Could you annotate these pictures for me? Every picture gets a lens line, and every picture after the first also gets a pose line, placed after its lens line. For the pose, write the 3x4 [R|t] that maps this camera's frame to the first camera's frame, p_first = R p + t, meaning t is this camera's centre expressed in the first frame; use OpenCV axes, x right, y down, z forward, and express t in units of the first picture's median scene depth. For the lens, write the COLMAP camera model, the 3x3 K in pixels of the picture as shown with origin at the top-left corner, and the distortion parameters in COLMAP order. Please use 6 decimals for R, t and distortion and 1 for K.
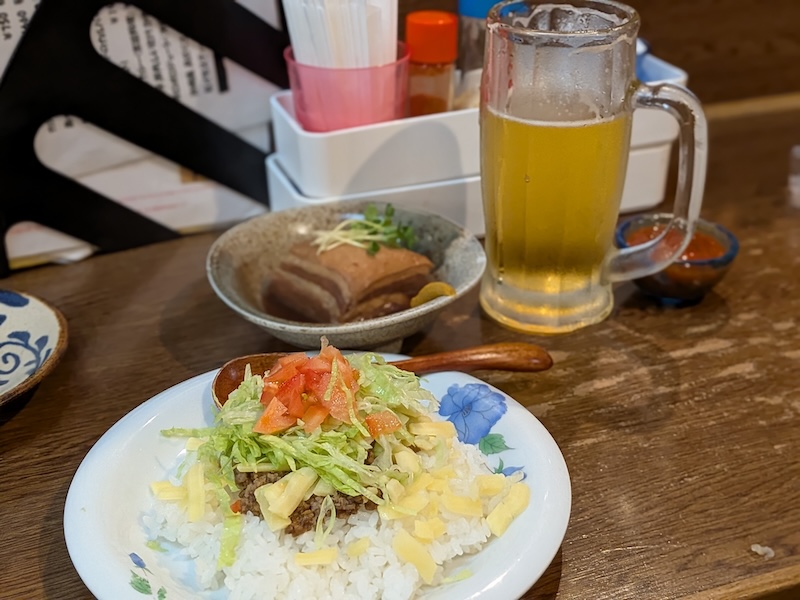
lens RADIAL K [[1088.0, 0, 400.0], [0, 1088.0, 300.0], [0, 0, 1]] dist [0.041920, 0.002059]
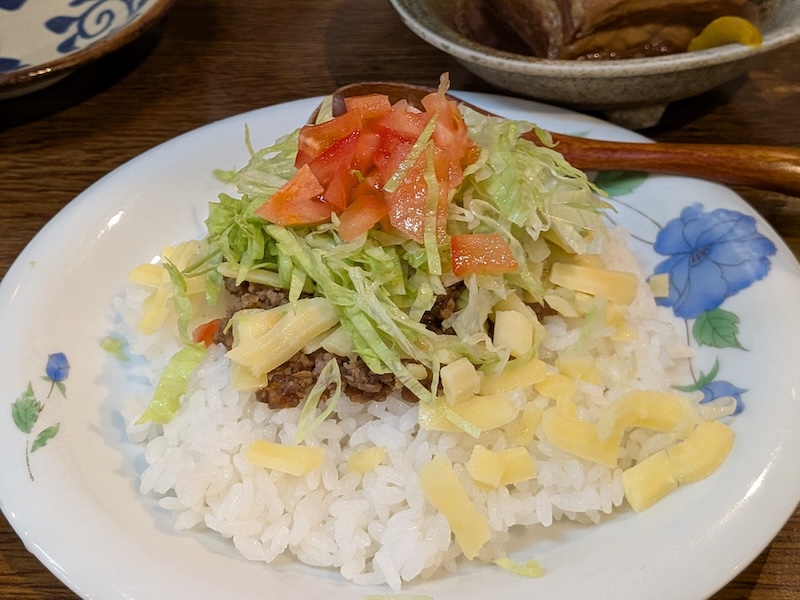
lens RADIAL K [[1088.0, 0, 400.0], [0, 1088.0, 300.0], [0, 0, 1]] dist [0.041920, 0.002059]
pose [[0.897862, 0.268773, -0.348718, 0.143040], [-0.168014, 0.941270, 0.292887, -0.018953], [0.406958, -0.204383, 0.890288, 0.485380]]
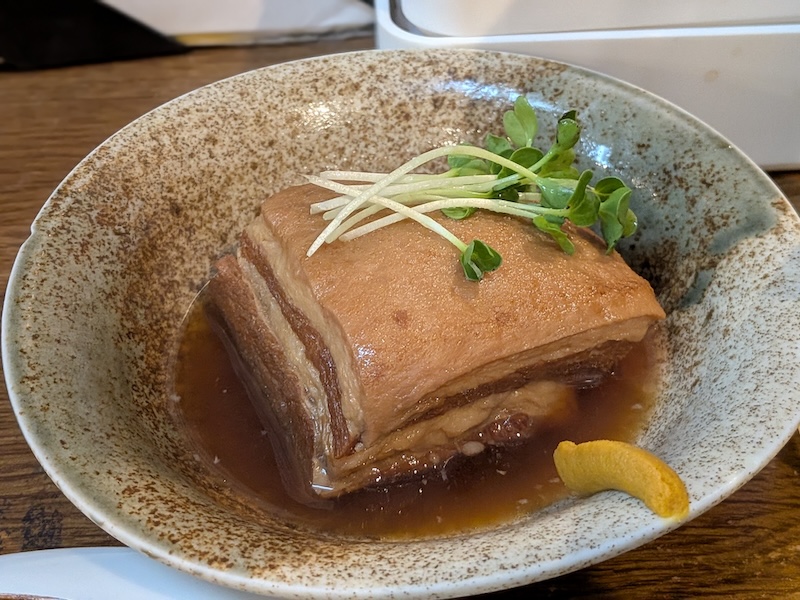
lens RADIAL K [[1088.0, 0, 400.0], [0, 1088.0, 300.0], [0, 0, 1]] dist [0.041920, 0.002059]
pose [[0.942821, 0.215013, -0.254672, 0.051419], [-0.136584, 0.946234, 0.293234, -0.166958], [0.304028, -0.241683, 0.921497, 0.874951]]
